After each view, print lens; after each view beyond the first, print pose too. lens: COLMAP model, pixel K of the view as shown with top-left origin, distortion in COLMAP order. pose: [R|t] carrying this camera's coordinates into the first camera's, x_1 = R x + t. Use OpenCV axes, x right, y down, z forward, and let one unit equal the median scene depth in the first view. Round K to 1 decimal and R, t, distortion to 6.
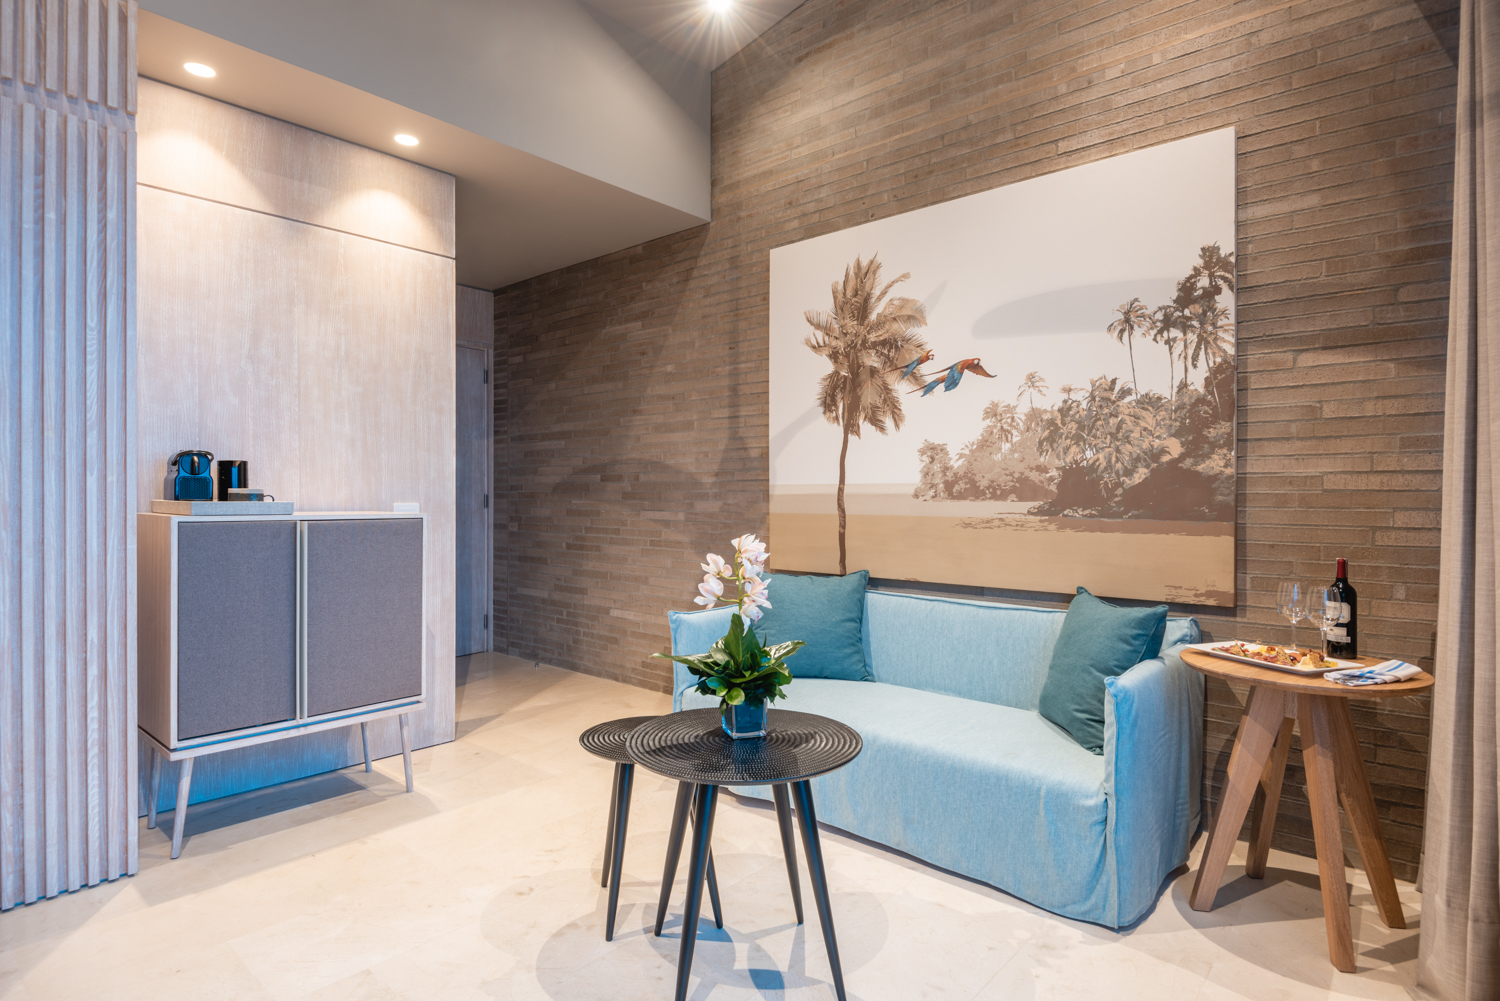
lens RADIAL K [[796.1, 0, 707.5], [0, 796.1, 498.5], [0, 0, 1]] dist [0.027780, -0.026712]
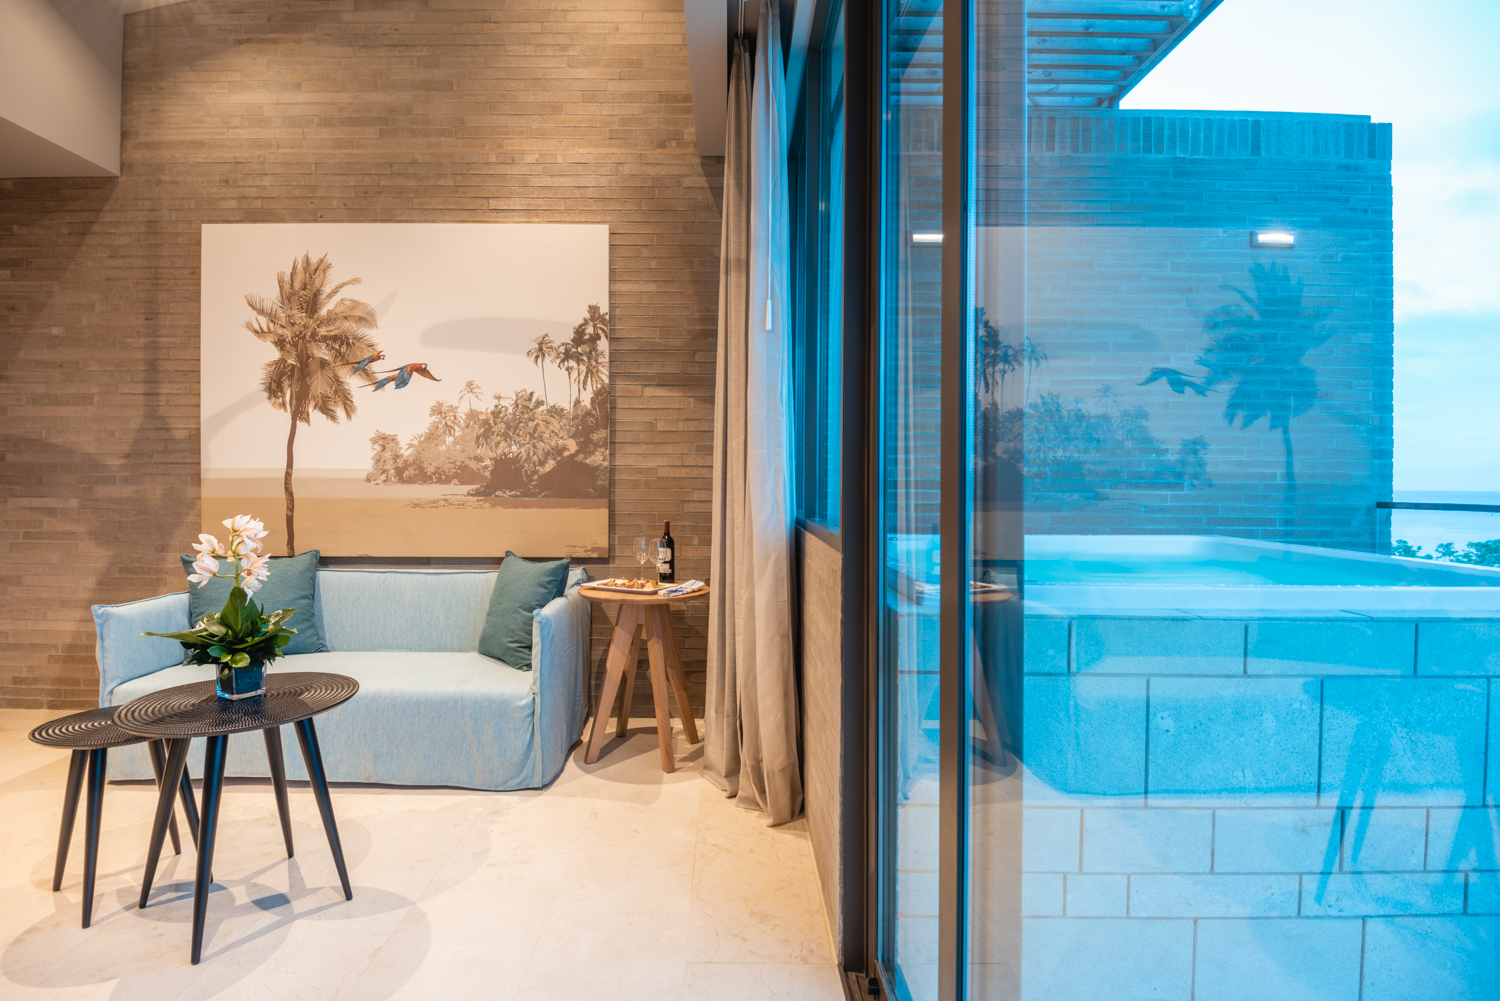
lens RADIAL K [[743.7, 0, 738.0], [0, 743.7, 485.4], [0, 0, 1]] dist [-0.001065, -0.017987]
pose [[0.722365, -0.001932, 0.691509, -0.098141], [-0.000328, 0.999995, 0.003136, 0.000613], [-0.691512, -0.002492, 0.722361, -0.126310]]
